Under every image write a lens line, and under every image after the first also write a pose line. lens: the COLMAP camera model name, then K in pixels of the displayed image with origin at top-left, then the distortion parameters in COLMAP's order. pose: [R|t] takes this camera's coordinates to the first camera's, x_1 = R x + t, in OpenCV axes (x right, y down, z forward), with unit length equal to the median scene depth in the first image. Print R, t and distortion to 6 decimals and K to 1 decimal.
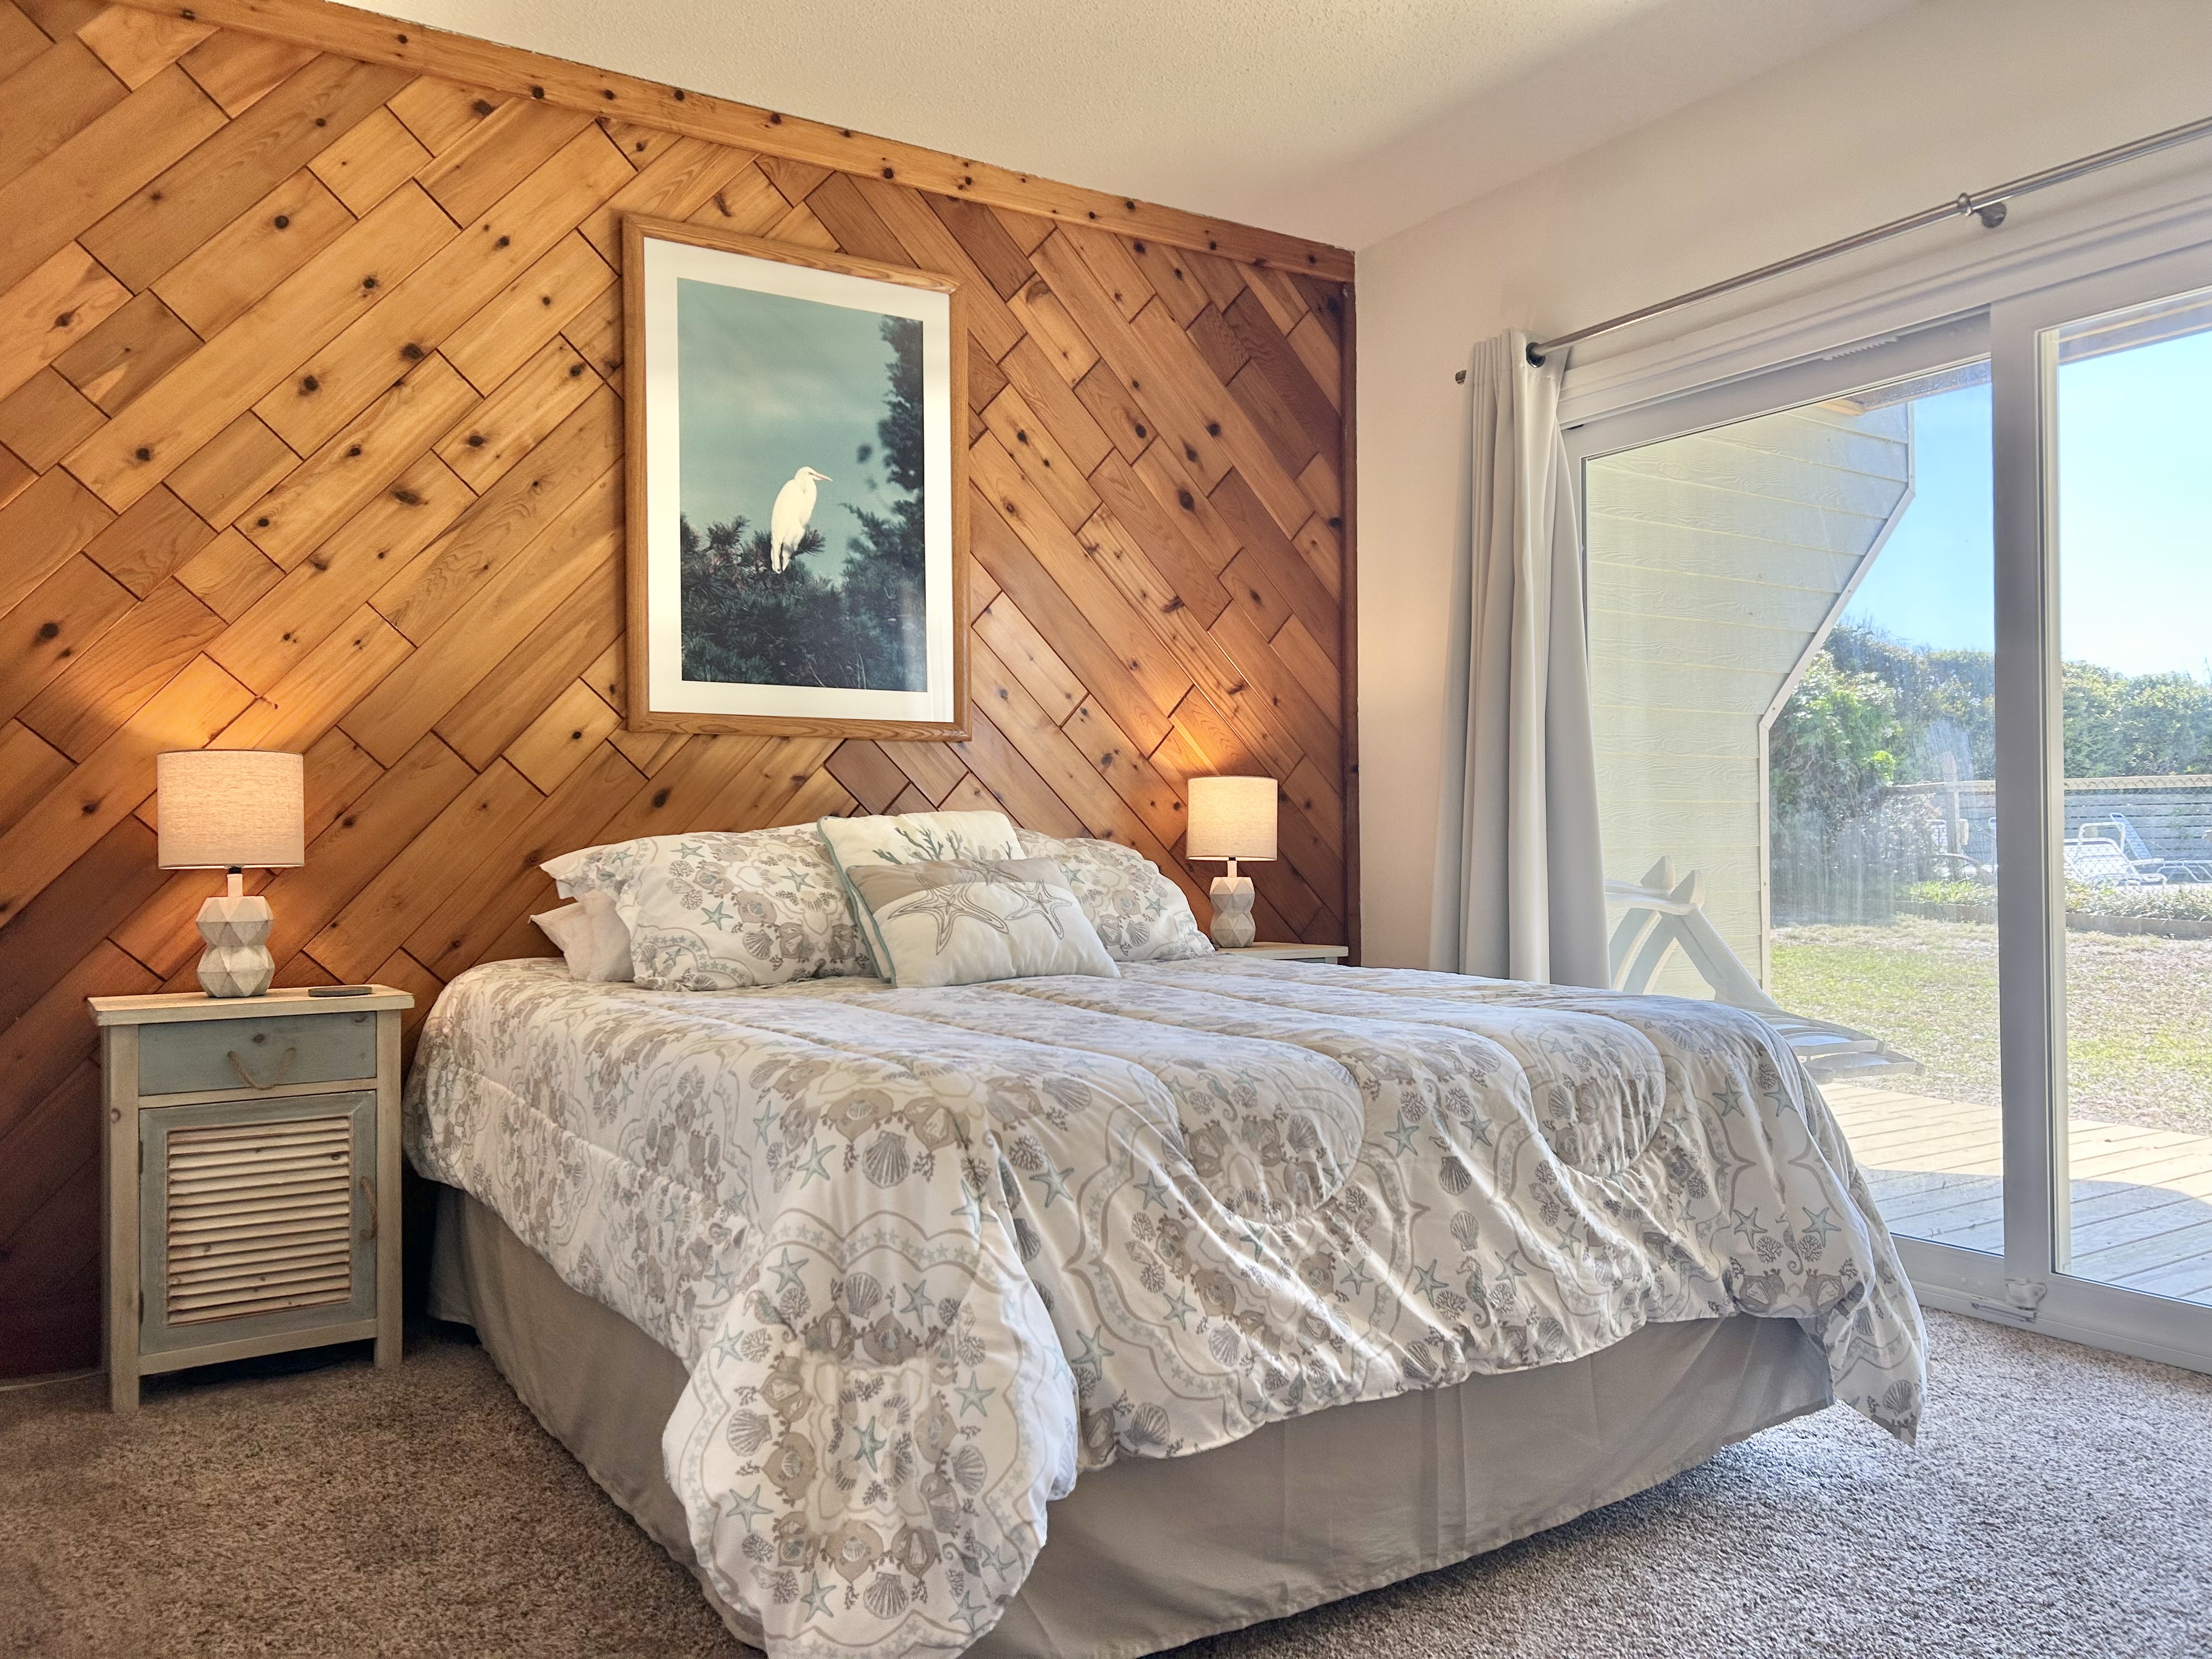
lens RADIAL K [[1658.3, 0, 1098.8], [0, 1658.3, 829.3], [0, 0, 1]] dist [0.056481, -0.059508]
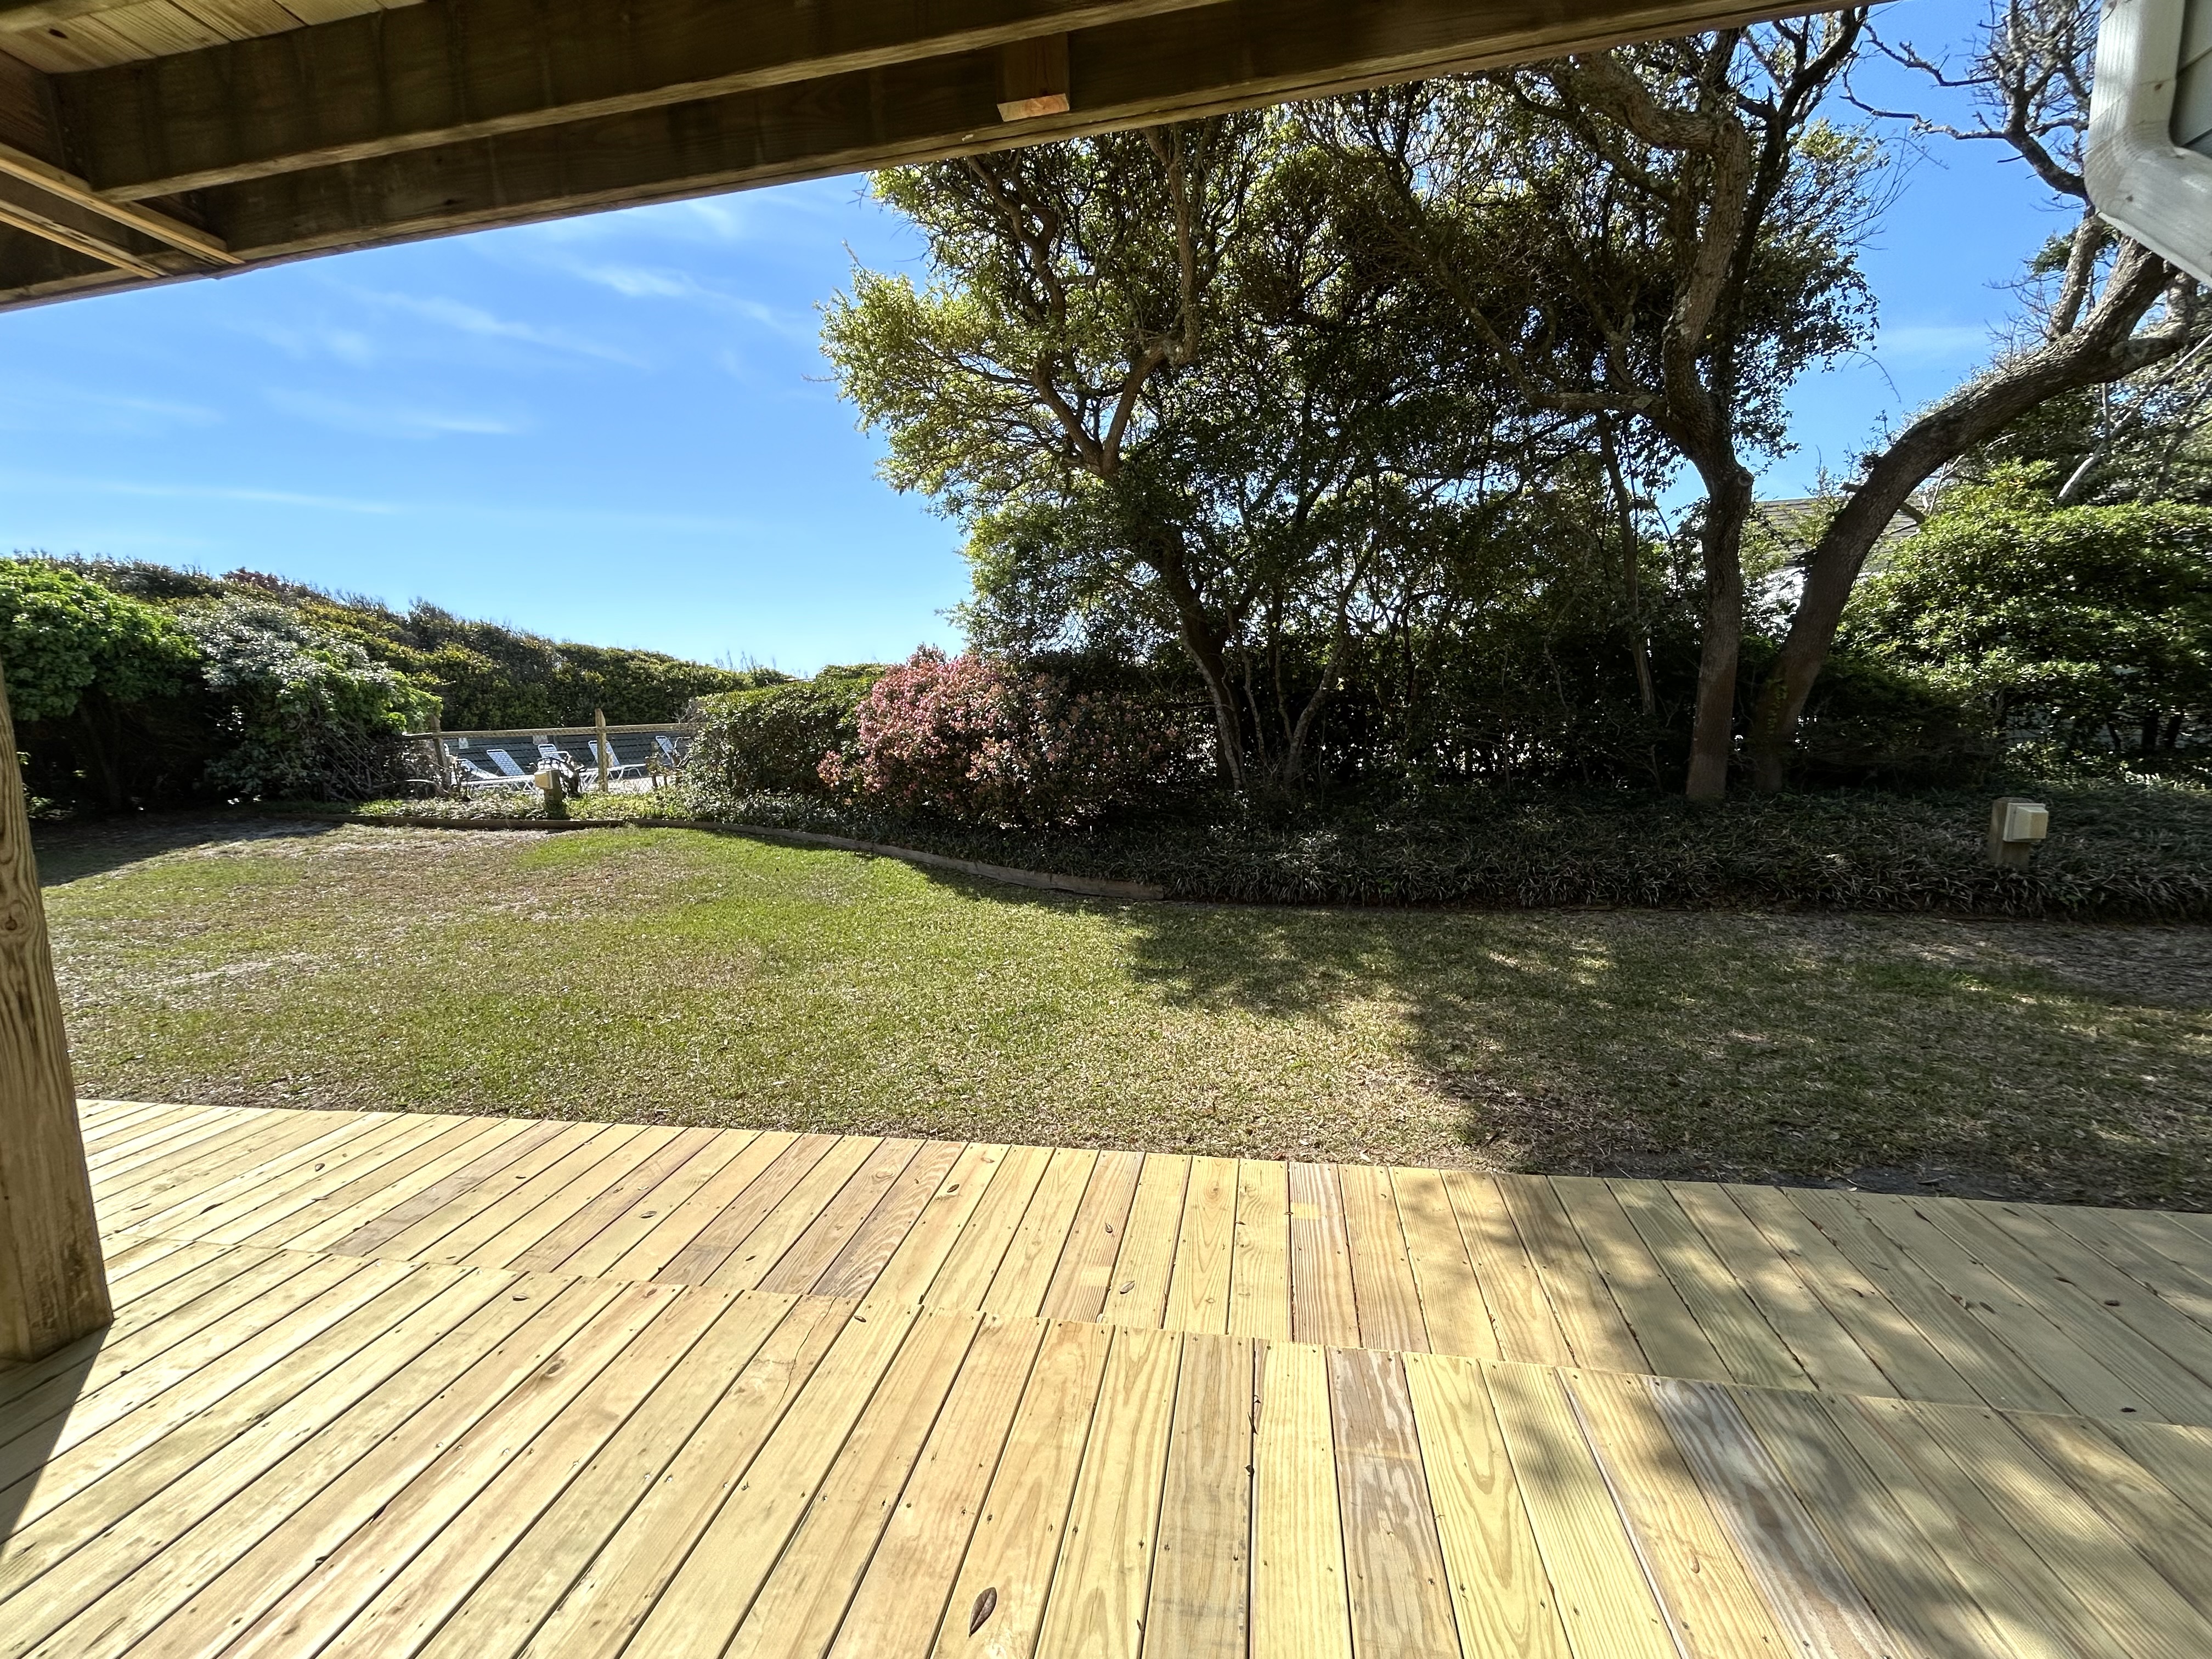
lens RADIAL K [[897.2, 0, 1120.1], [0, 897.2, 808.3], [0, 0, 1]] dist [-0.002254, 0.001243]
pose [[0.674722, -0.094311, 0.732021, 1.599019], [0.028520, 0.994393, 0.101826, -0.125239], [-0.737520, -0.047827, 0.673629, -0.336859]]
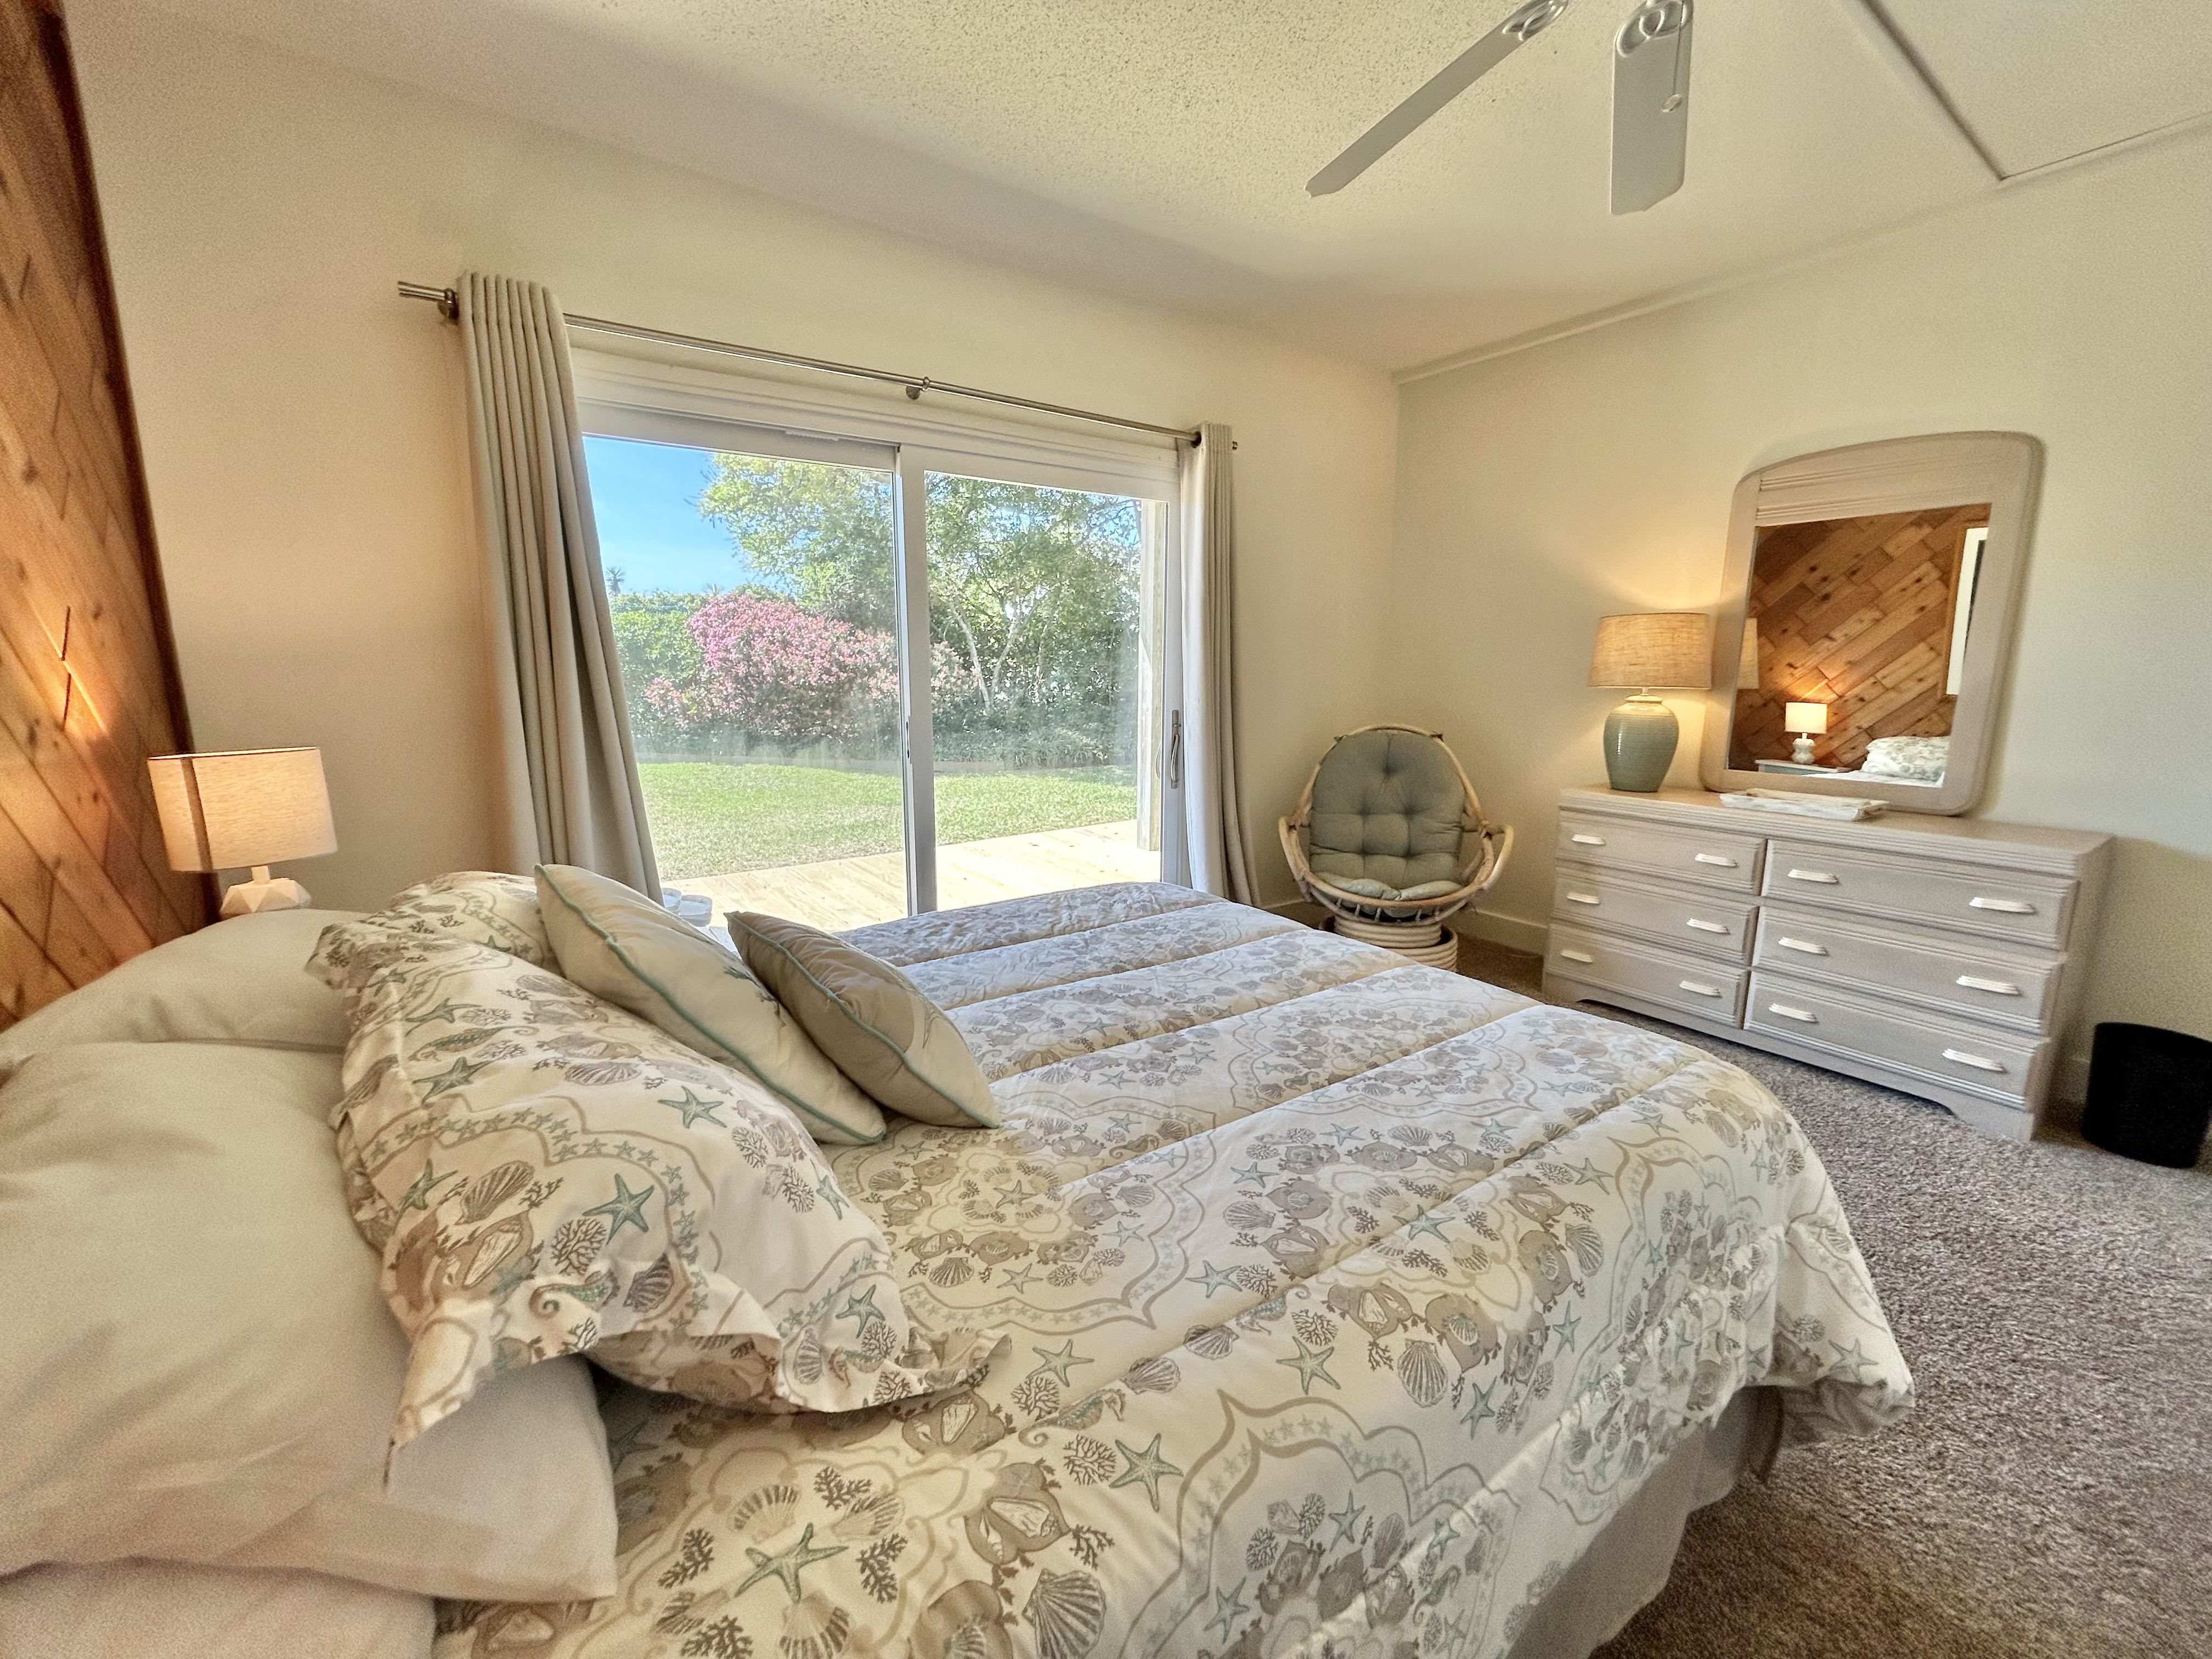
lens RADIAL K [[897.2, 0, 1095.6], [0, 897.2, 824.2], [0, 0, 1]] dist [-0.002254, 0.001243]
pose [[-0.043361, -0.172182, 0.984110, -0.452102], [-0.011012, 0.985059, 0.171862, -0.096991], [-0.998999, -0.003385, -0.044609, 0.879757]]
